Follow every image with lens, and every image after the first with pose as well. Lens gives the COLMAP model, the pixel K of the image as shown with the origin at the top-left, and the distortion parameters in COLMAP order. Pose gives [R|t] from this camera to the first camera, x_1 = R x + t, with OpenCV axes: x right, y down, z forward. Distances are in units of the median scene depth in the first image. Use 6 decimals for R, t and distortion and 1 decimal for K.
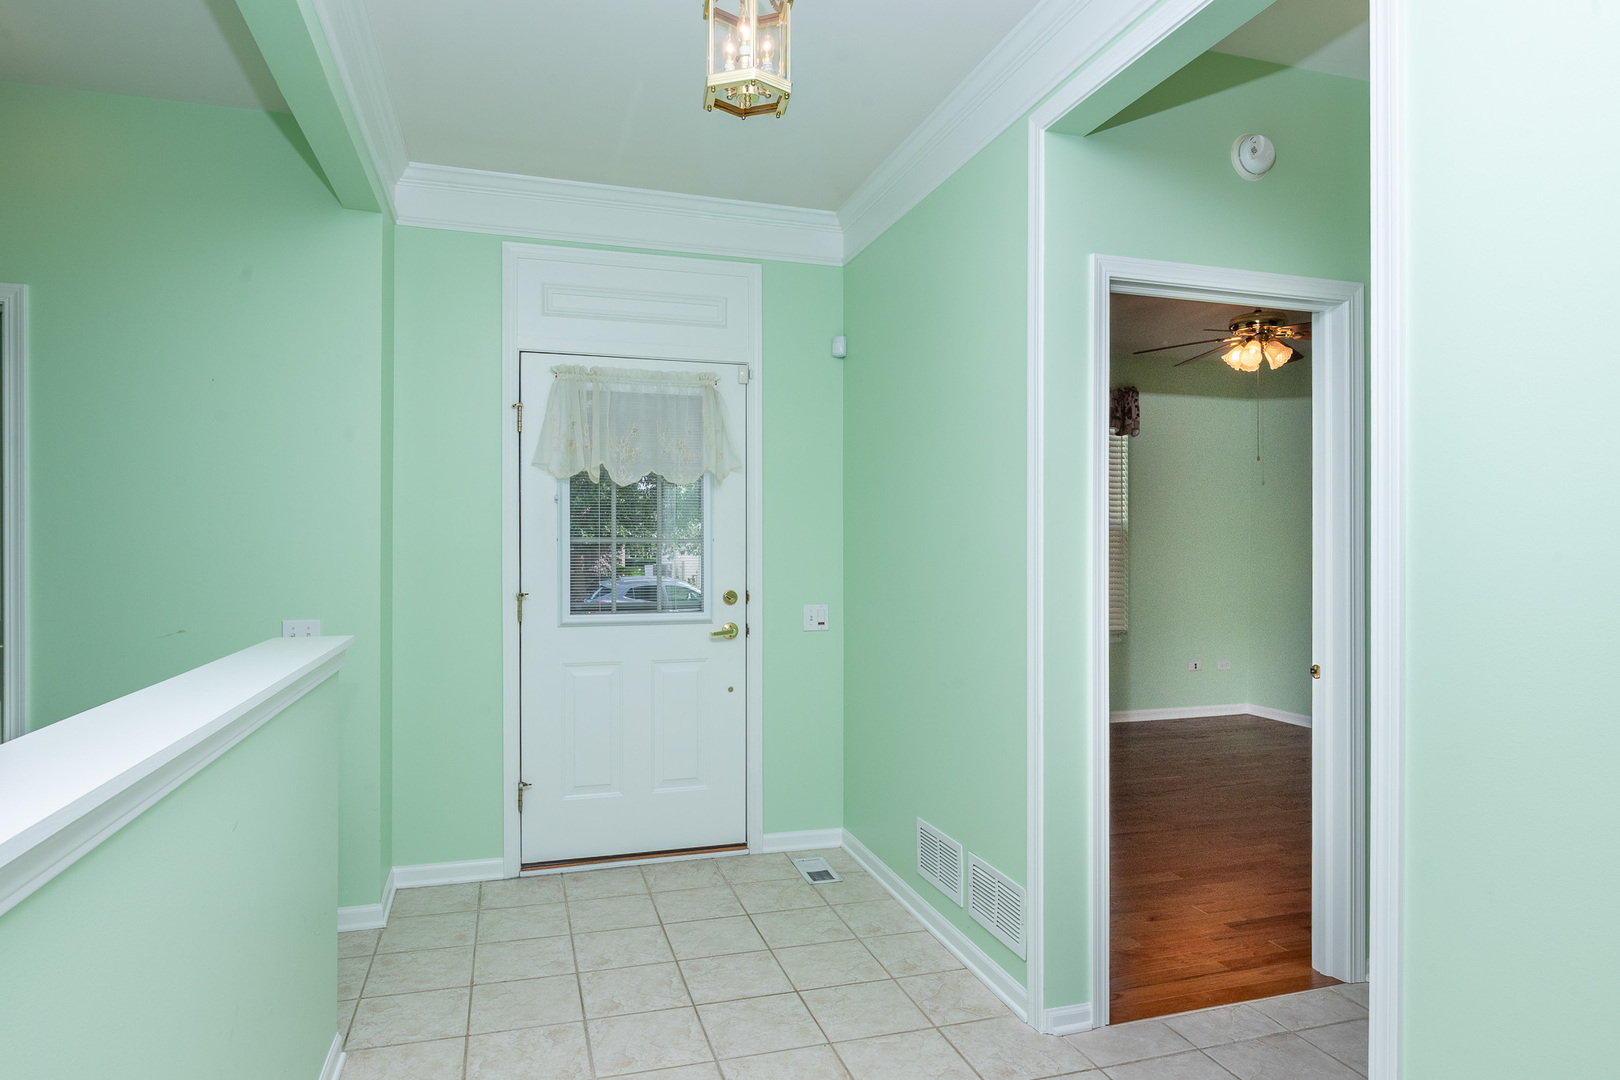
lens RADIAL K [[942.8, 0, 808.6], [0, 942.8, 539.5], [0, 0, 1]] dist [0.003303, 0.000262]
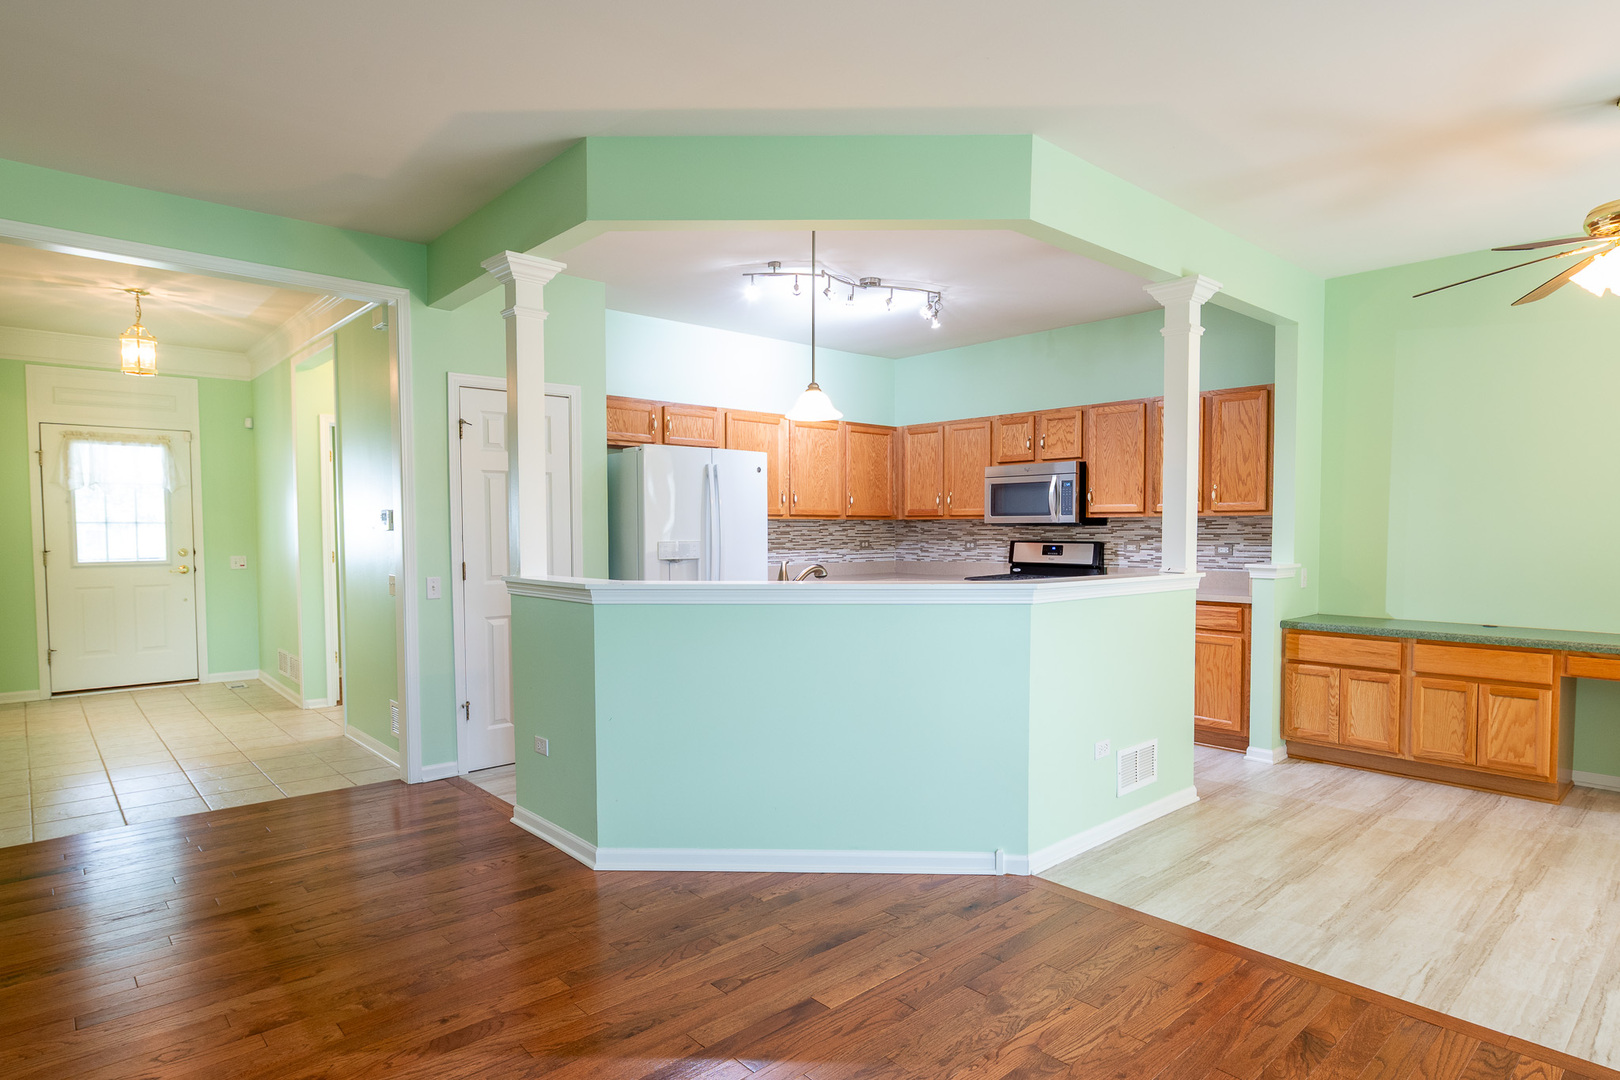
lens RADIAL K [[881.8, 0, 811.5], [0, 881.8, 548.9], [0, 0, 1]] dist [0.000070, -0.000135]
pose [[0.907741, -0.021673, 0.418972, 0.333361], [0.007380, 0.999335, 0.035704, -0.001208], [-0.419467, -0.029318, 0.907297, -1.194302]]
